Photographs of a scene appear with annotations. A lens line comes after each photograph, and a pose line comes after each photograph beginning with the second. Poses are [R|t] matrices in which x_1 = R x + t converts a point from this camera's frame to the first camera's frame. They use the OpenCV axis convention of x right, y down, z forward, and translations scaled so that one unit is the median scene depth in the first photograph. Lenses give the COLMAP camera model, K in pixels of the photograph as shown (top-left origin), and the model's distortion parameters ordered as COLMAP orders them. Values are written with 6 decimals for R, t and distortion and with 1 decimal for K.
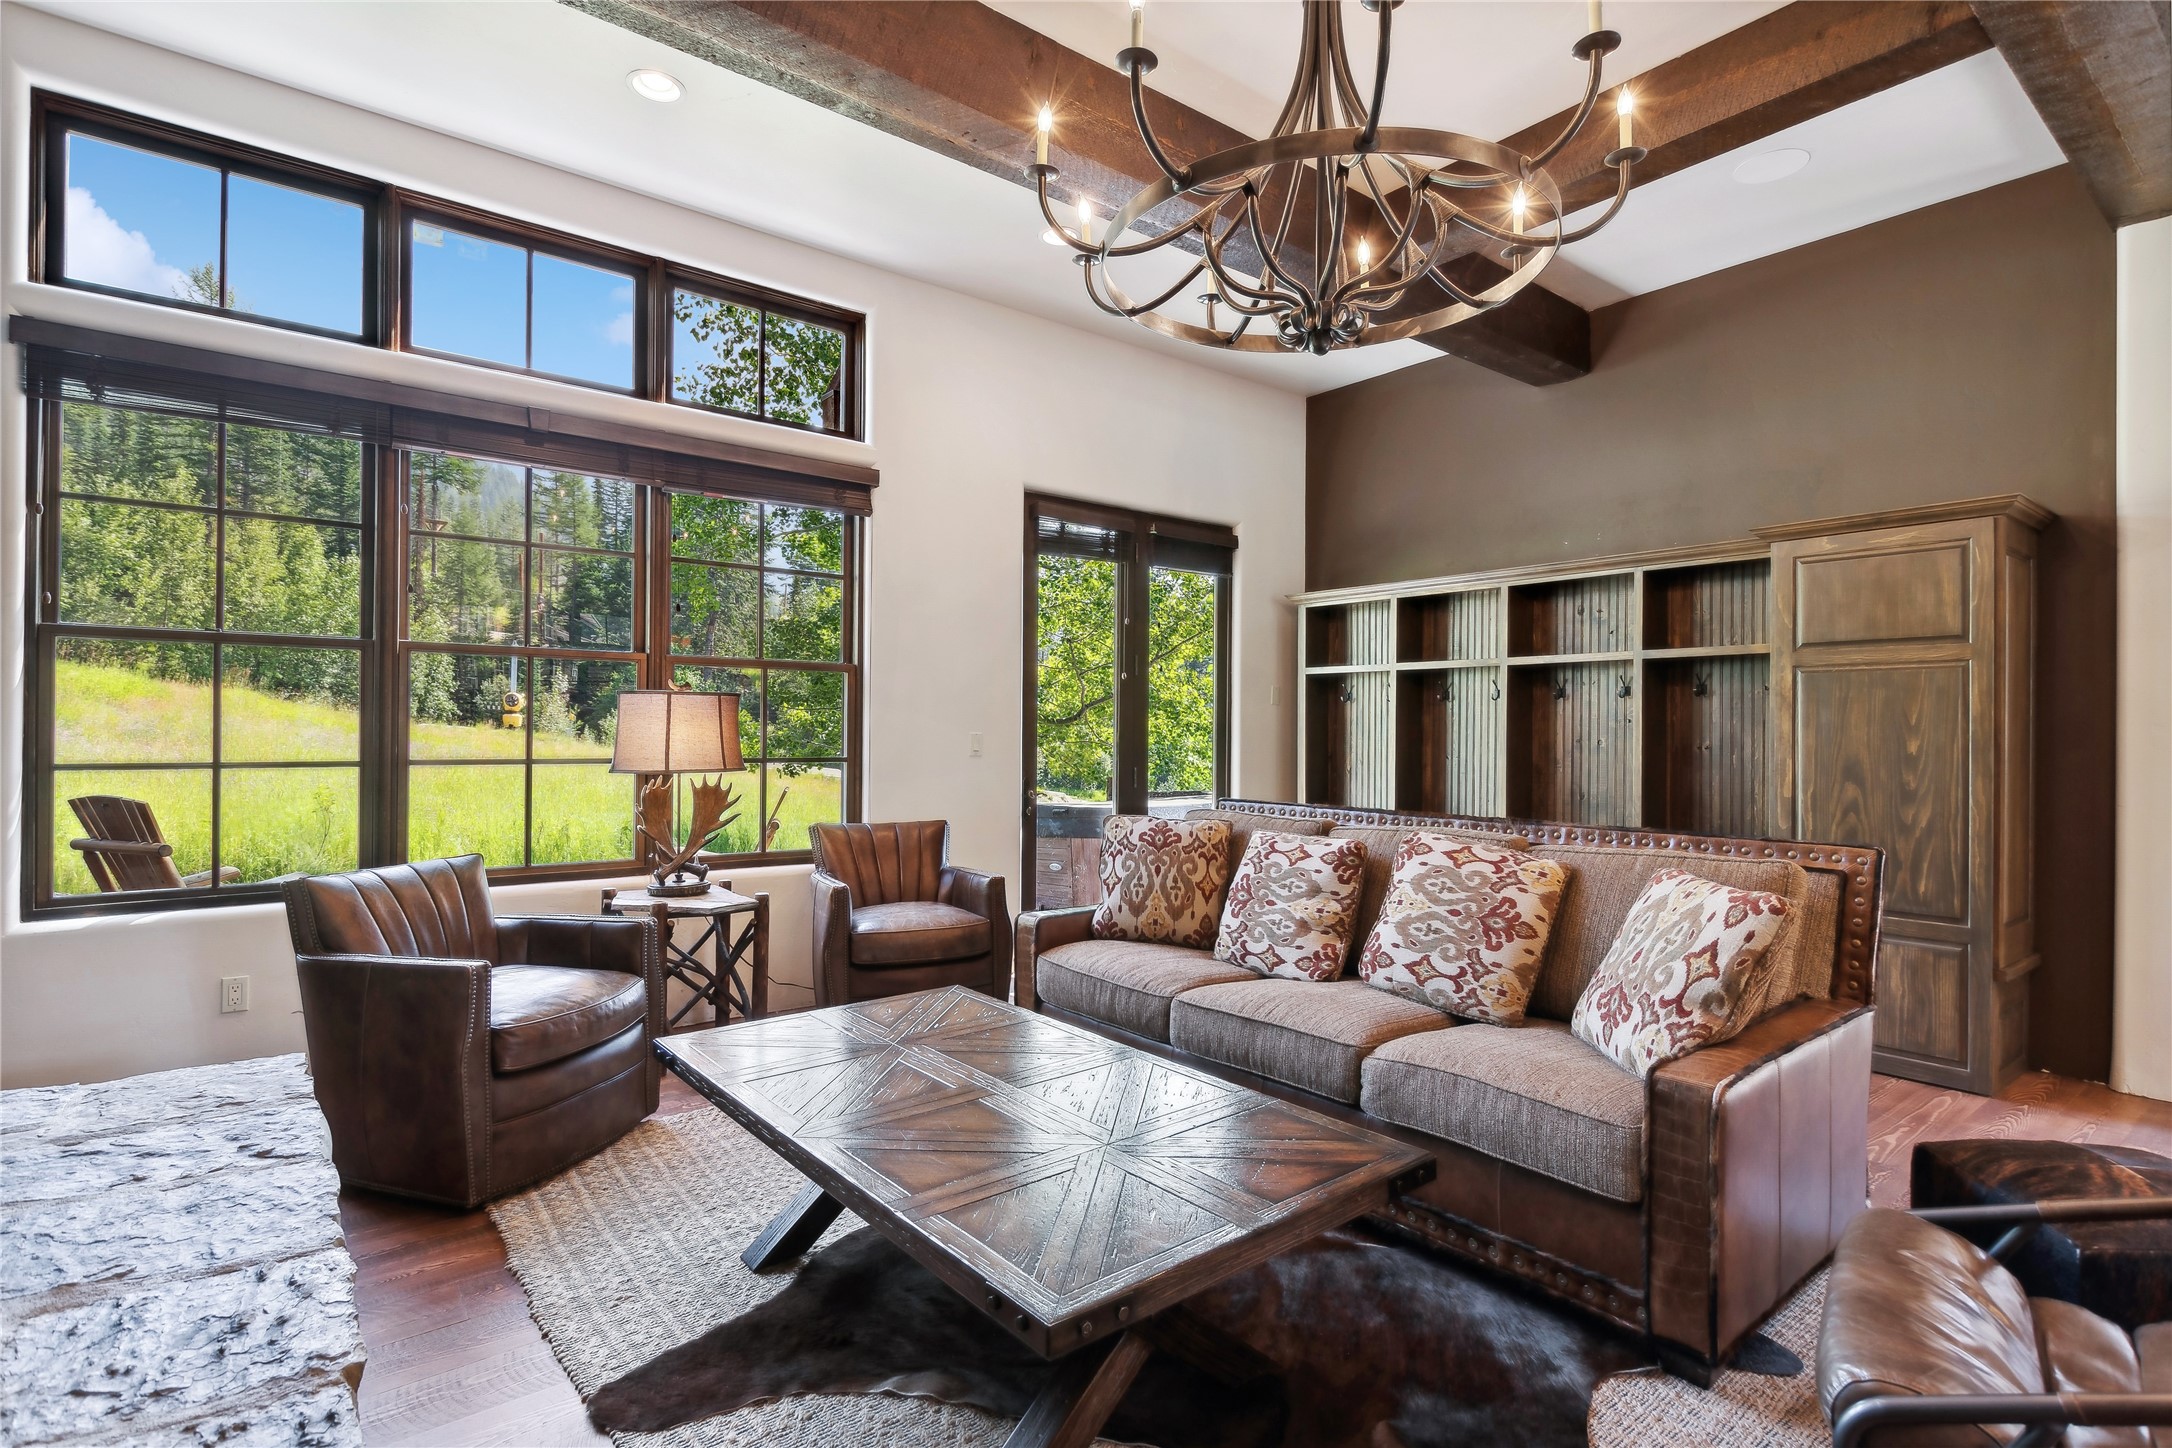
lens RADIAL K [[1064.6, 0, 1084.0], [0, 1064.6, 725.5], [0, 0, 1]] dist [-0.001264, -0.000100]
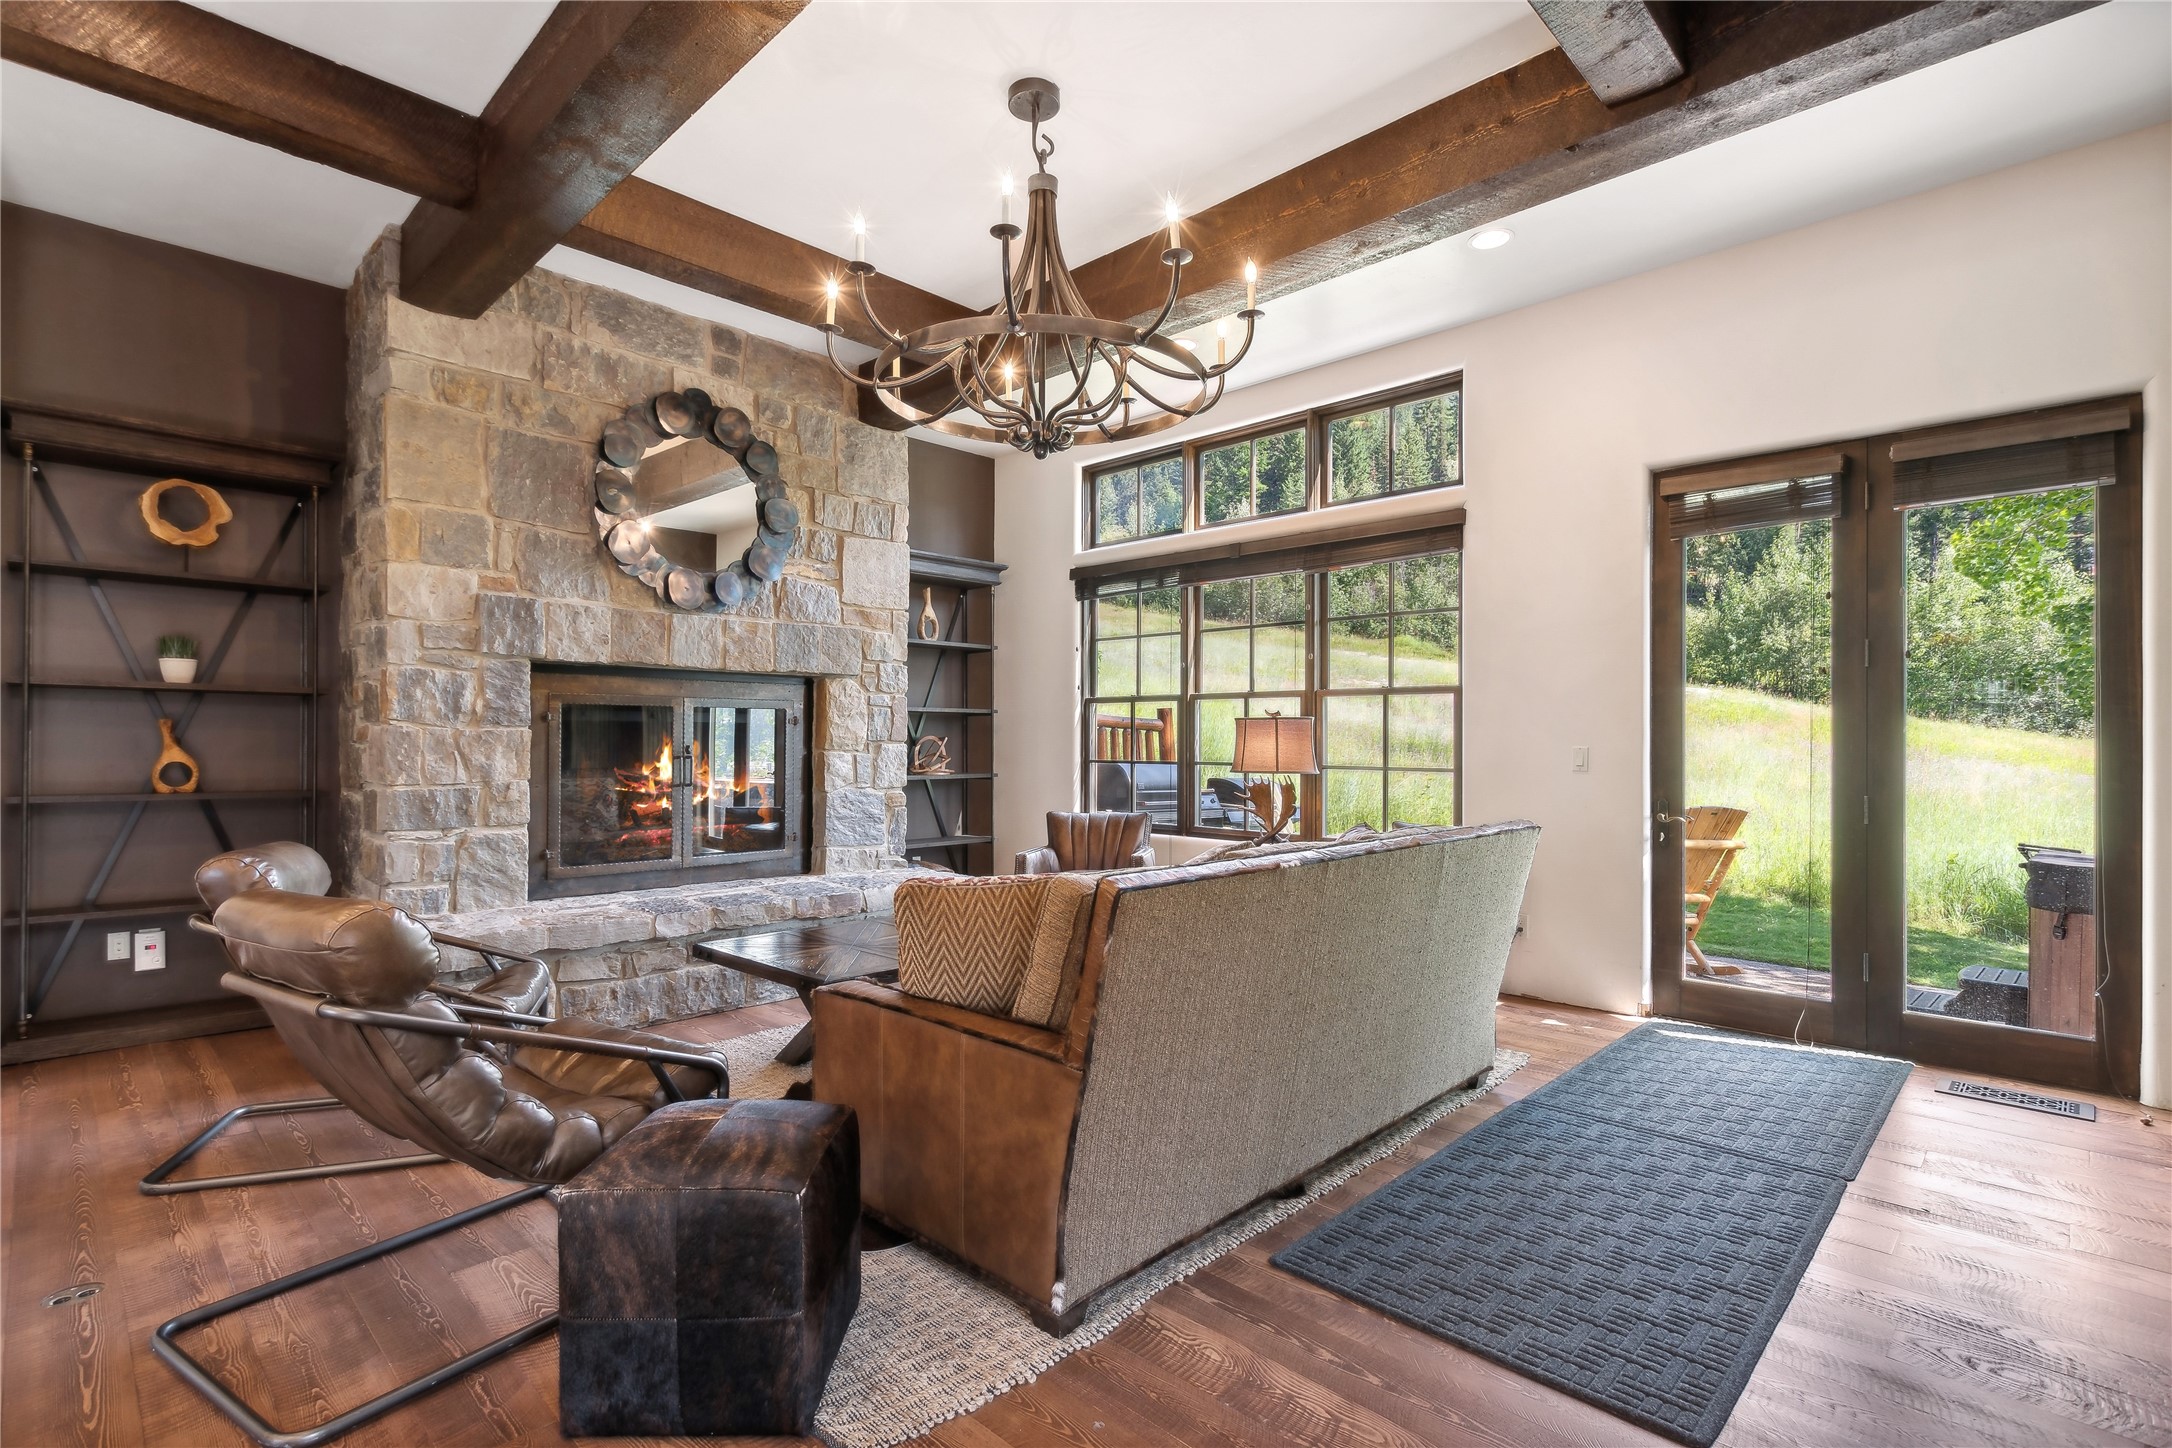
lens RADIAL K [[1021.2, 0, 1084.6], [0, 1021.2, 736.4], [0, 0, 1]] dist [0.000195, 0.000015]
pose [[0.119867, -0.012330, -0.992713, 0.723891], [0.001058, 0.999924, -0.012291, 0.009066], [0.992789, 0.000423, 0.119870, 0.431384]]
